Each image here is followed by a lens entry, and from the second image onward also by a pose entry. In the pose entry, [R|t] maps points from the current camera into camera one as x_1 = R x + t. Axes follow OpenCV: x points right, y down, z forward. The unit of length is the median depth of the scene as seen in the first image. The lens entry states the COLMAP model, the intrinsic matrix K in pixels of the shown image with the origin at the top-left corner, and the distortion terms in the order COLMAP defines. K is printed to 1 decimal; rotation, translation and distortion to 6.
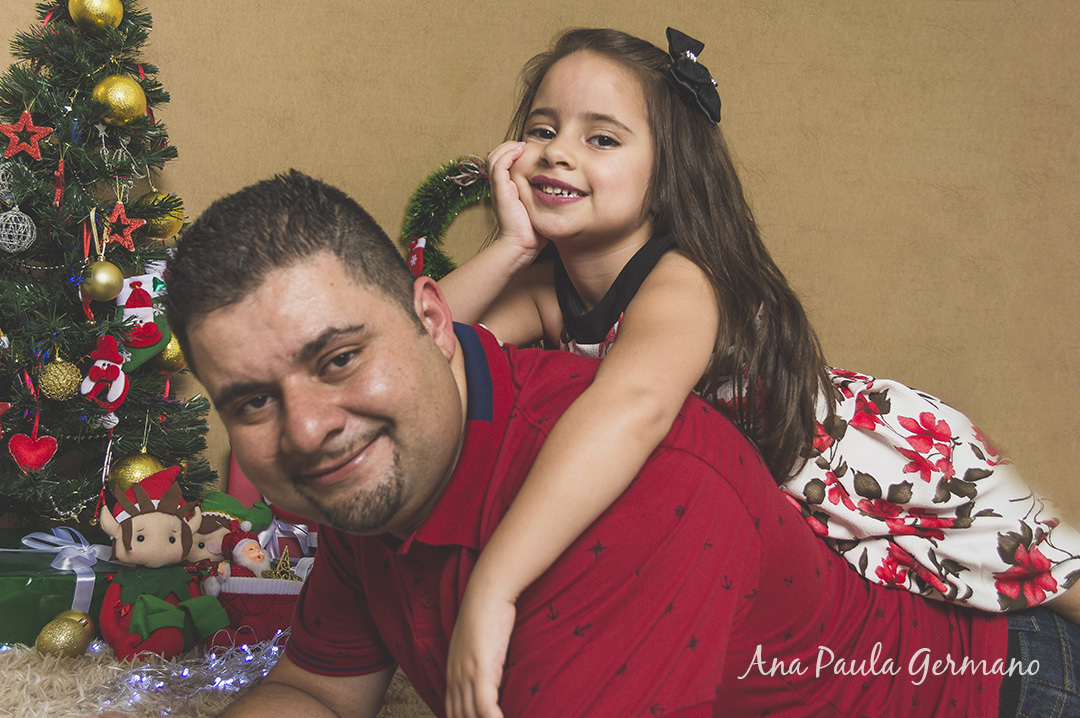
lens RADIAL K [[1132.3, 0, 537.2], [0, 1132.3, 366.6], [0, 0, 1]] dist [0.022442, 0.000000]
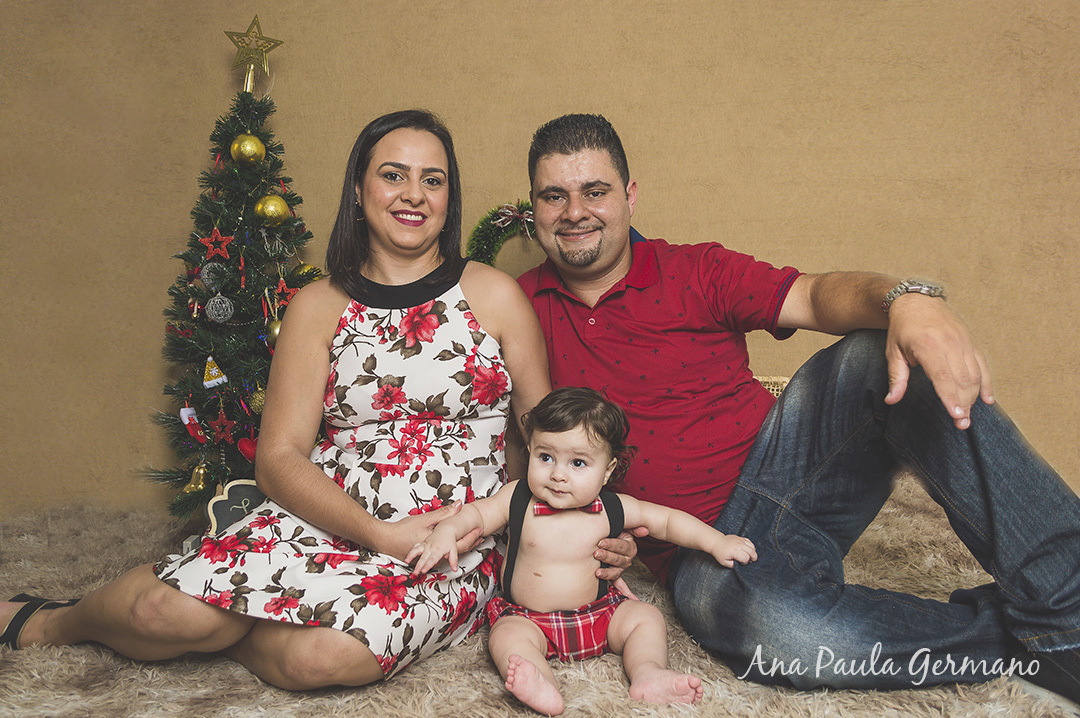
lens RADIAL K [[914.7, 0, 531.8], [0, 914.7, 348.6], [0, 0, 1]] dist [0.042466, -0.036198]
pose [[0.989672, -0.106717, -0.095713, 0.078169], [0.115527, 0.989055, 0.091782, -0.124533], [0.084871, -0.101892, 0.991169, -0.216188]]
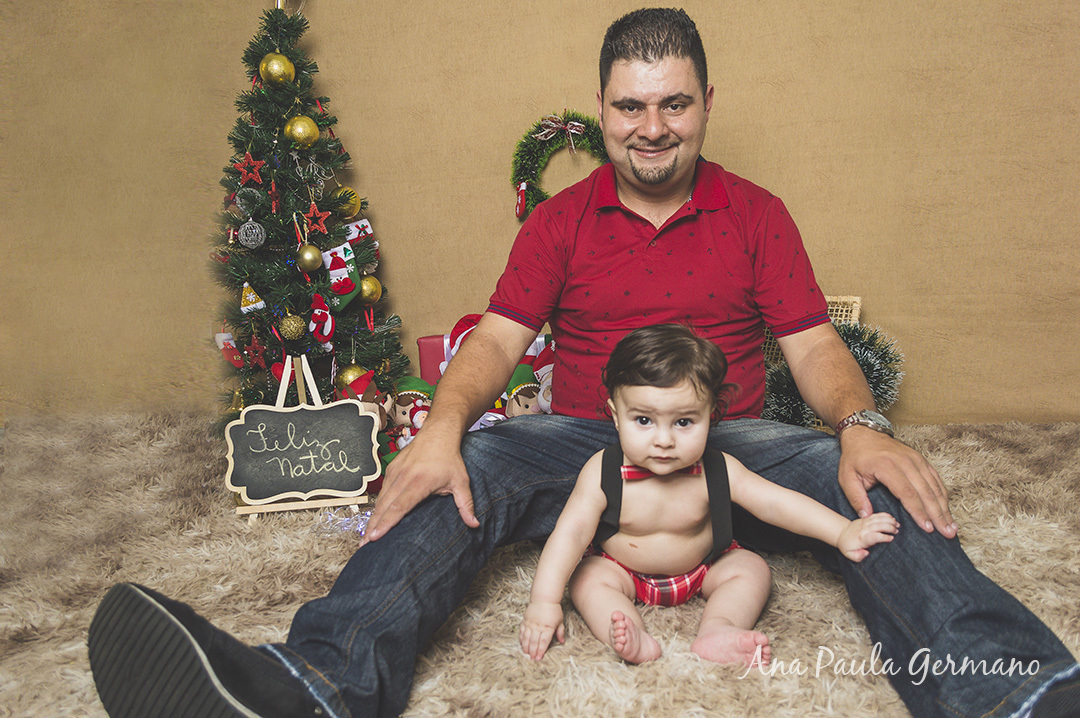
lens RADIAL K [[871.7, 0, 546.9], [0, 871.7, 373.2], [0, 0, 1]] dist [0.028157, -0.009984]
pose [[0.954964, -0.090595, -0.282552, 0.242009], [0.145321, 0.973027, 0.179168, -0.085188], [0.258699, -0.212160, 0.942371, -0.075218]]
